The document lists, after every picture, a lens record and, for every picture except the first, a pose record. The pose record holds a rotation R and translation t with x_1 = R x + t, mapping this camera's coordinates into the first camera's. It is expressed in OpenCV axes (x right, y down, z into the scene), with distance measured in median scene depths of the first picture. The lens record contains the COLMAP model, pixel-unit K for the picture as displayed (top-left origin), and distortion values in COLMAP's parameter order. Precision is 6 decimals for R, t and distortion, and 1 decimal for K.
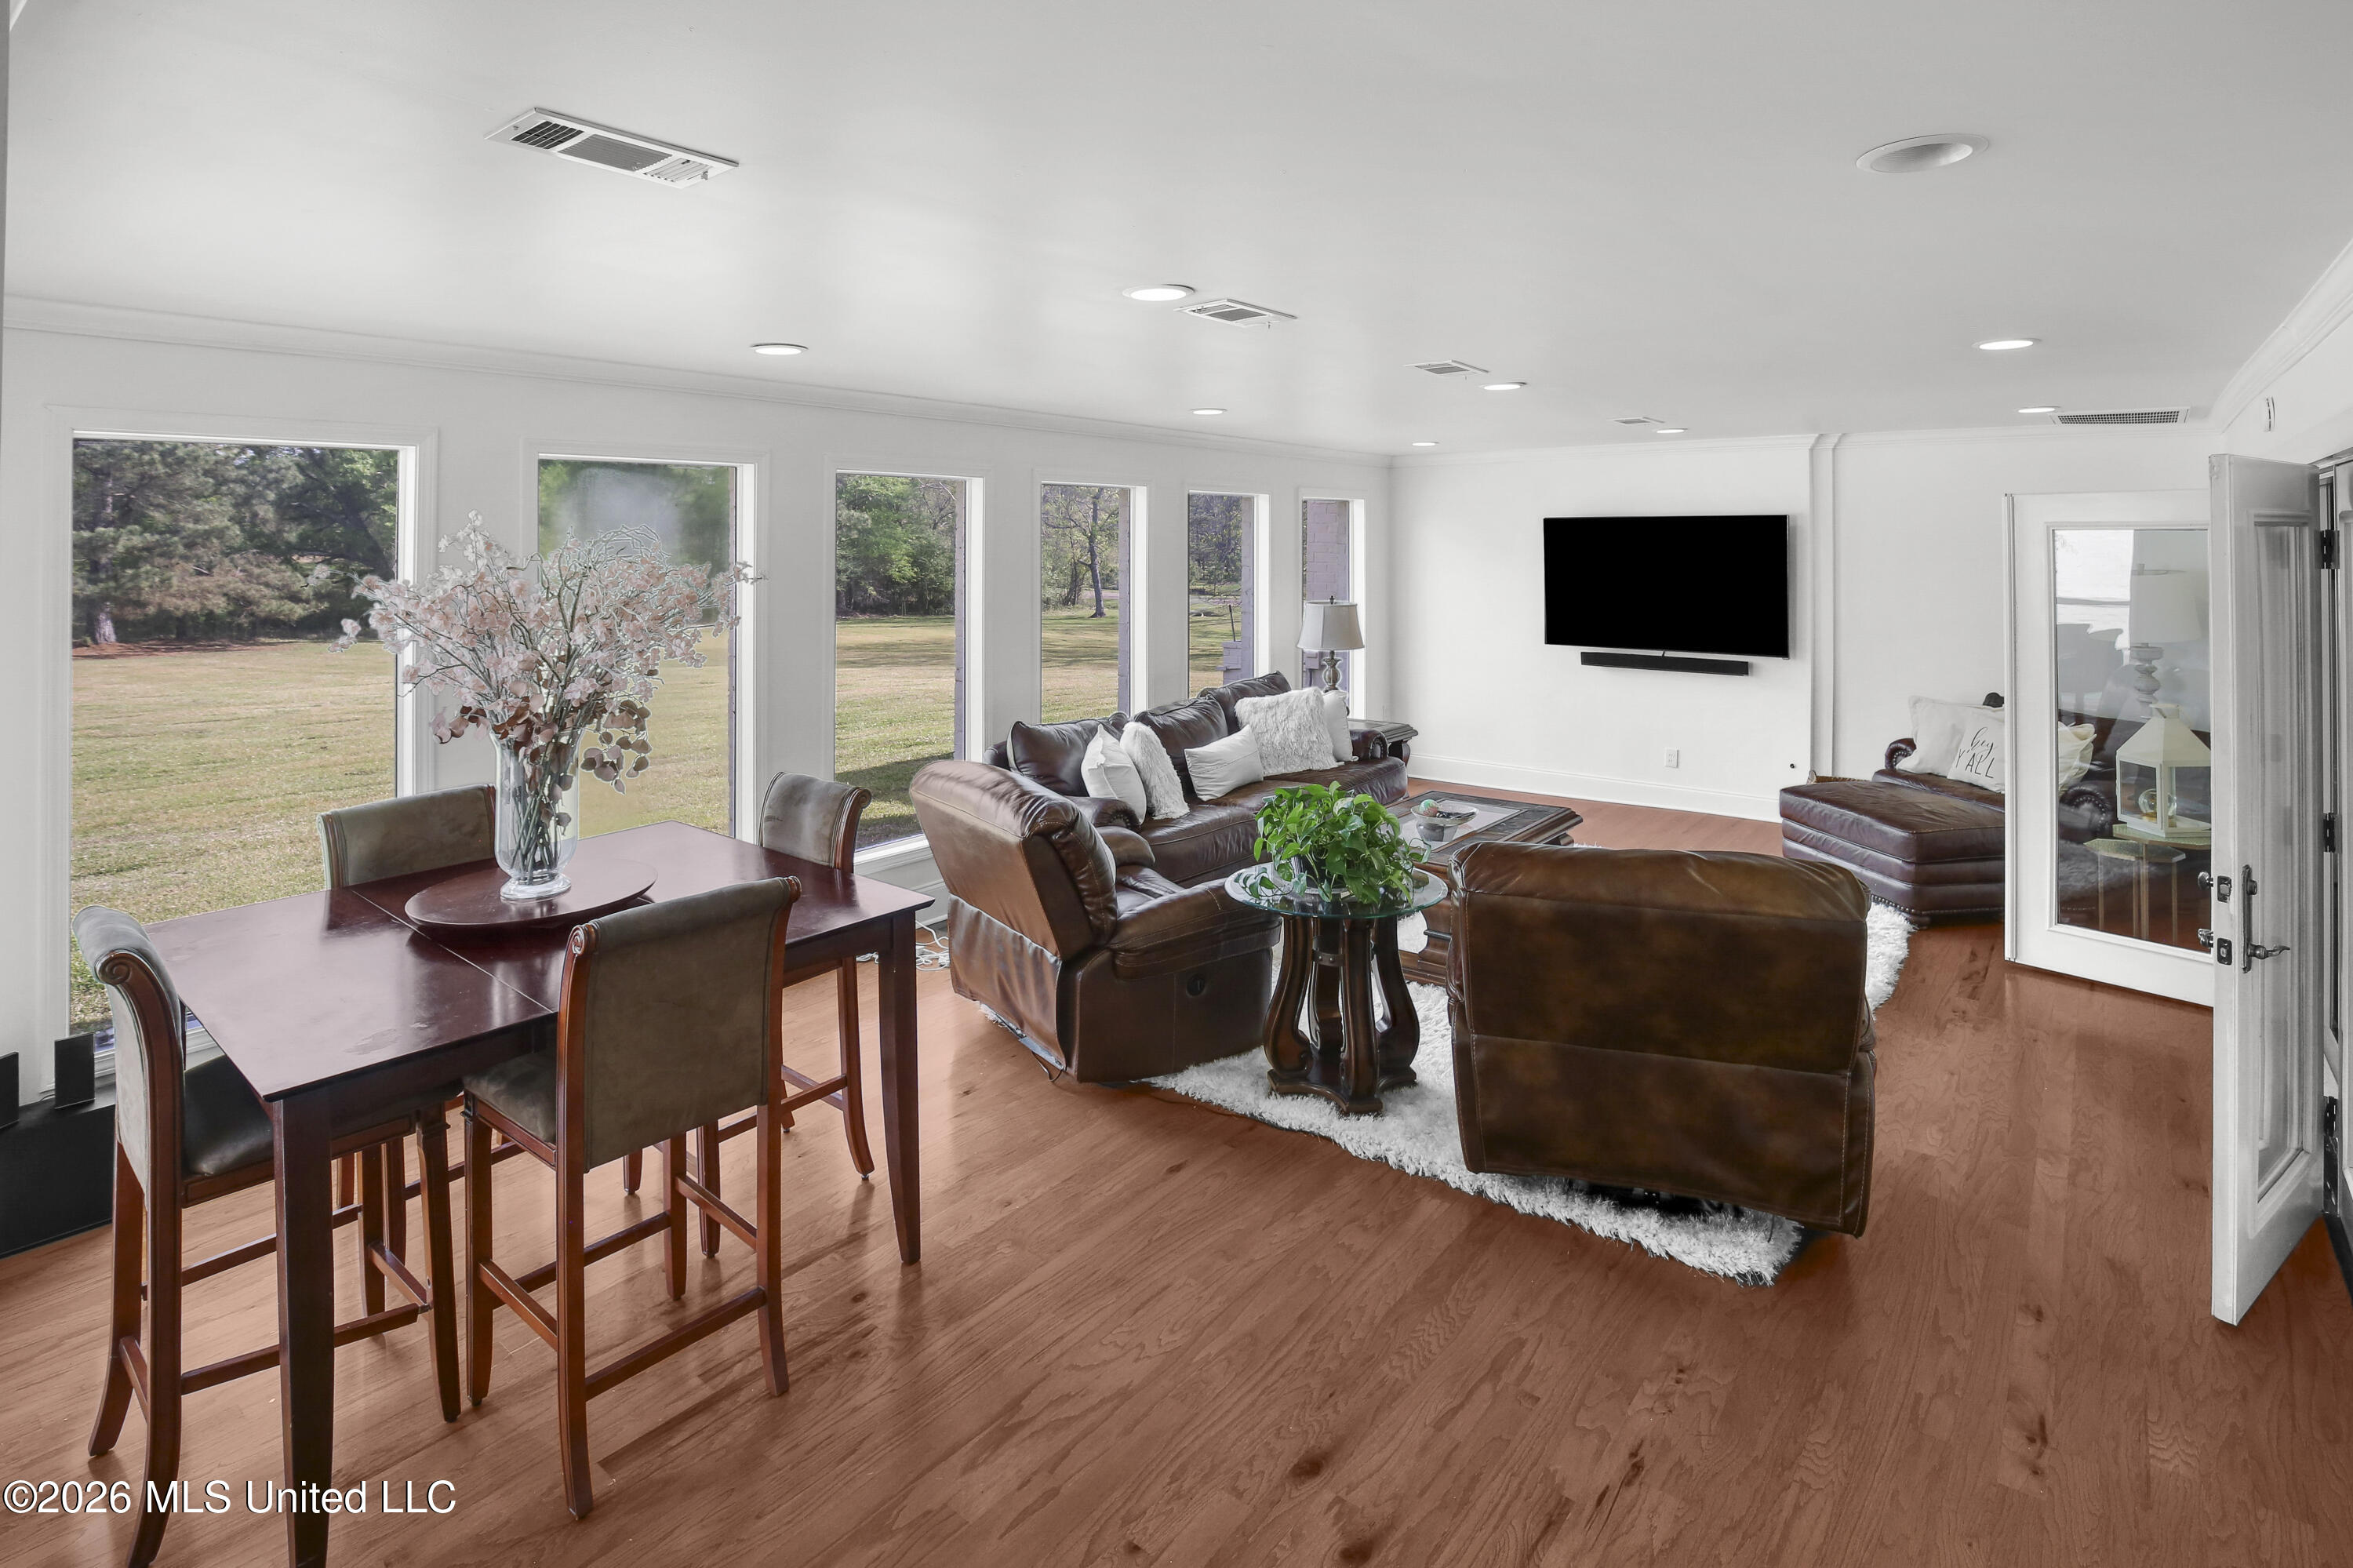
lens RADIAL K [[1070.9, 0, 1176.5], [0, 1070.9, 784.0], [0, 0, 1]] dist [0.016557, -0.000899]
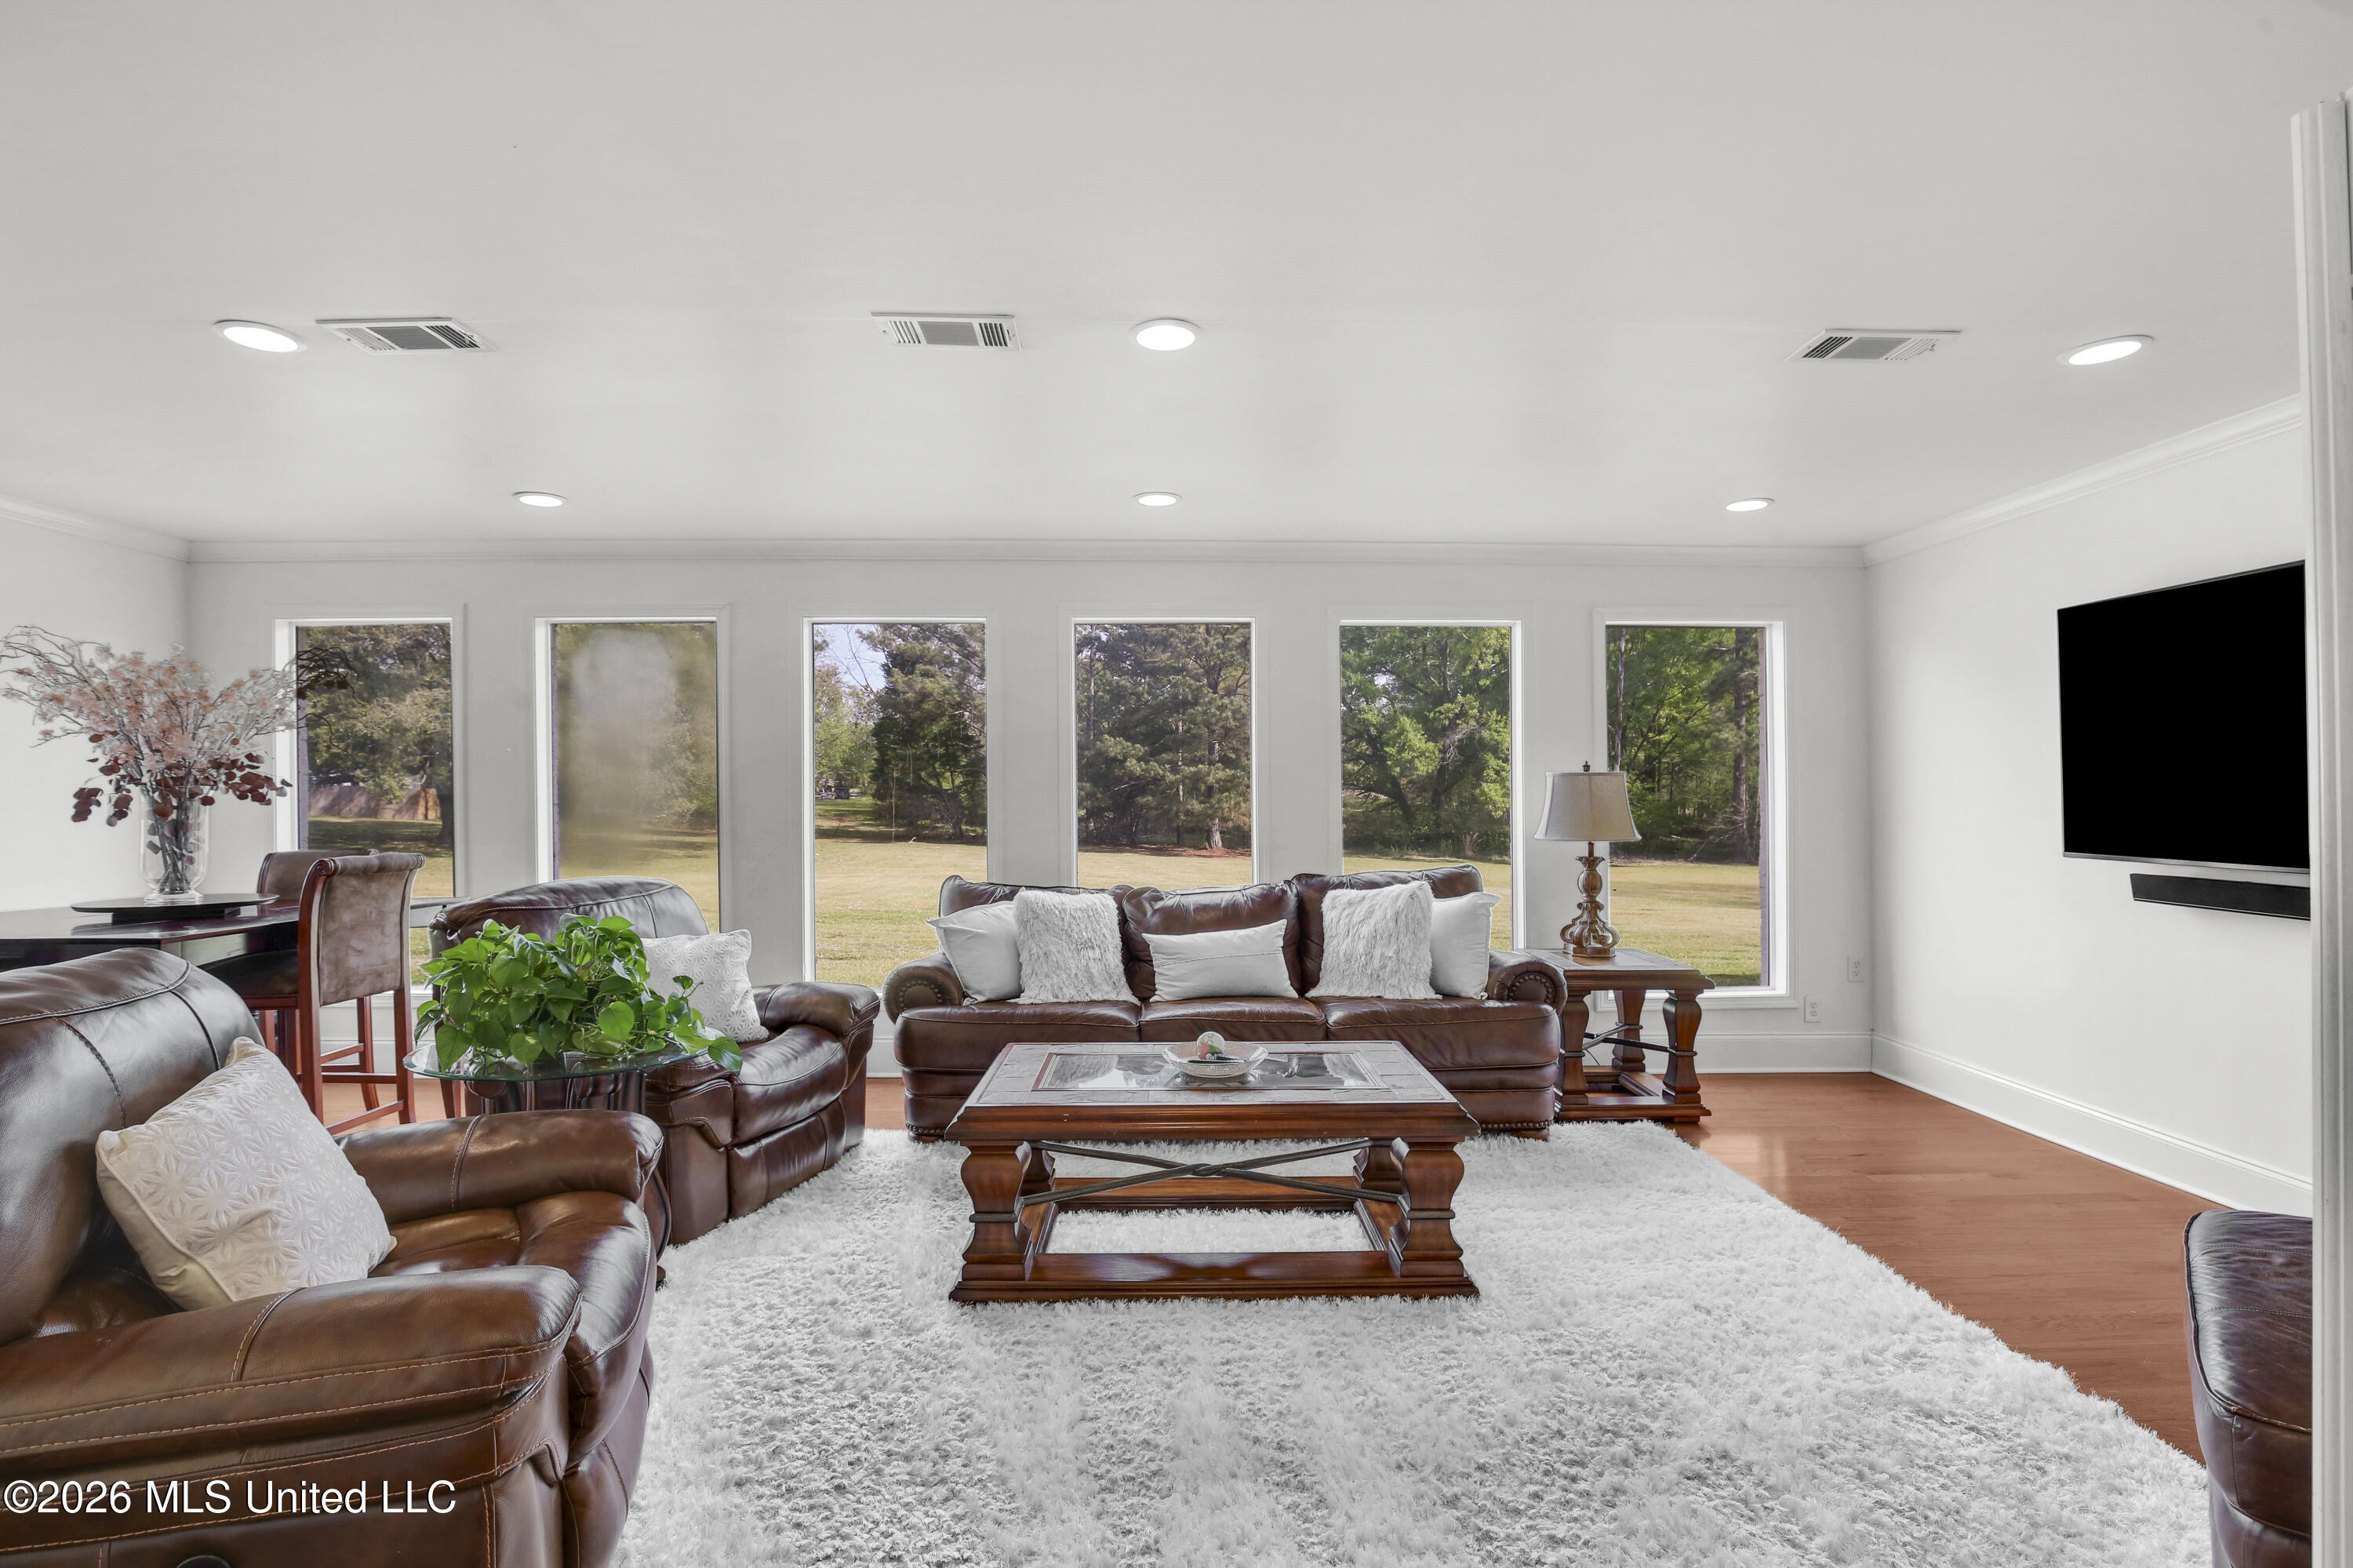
lens RADIAL K [[1107.7, 0, 1166.9], [0, 1107.7, 778.8], [0, 0, 1]] dist [-0.010834, -0.000424]
pose [[0.629118, -0.001967, -0.777308, 0.476395], [-0.172164, 0.974808, -0.141809, -0.023094], [0.758004, 0.223038, 0.612930, 0.377911]]
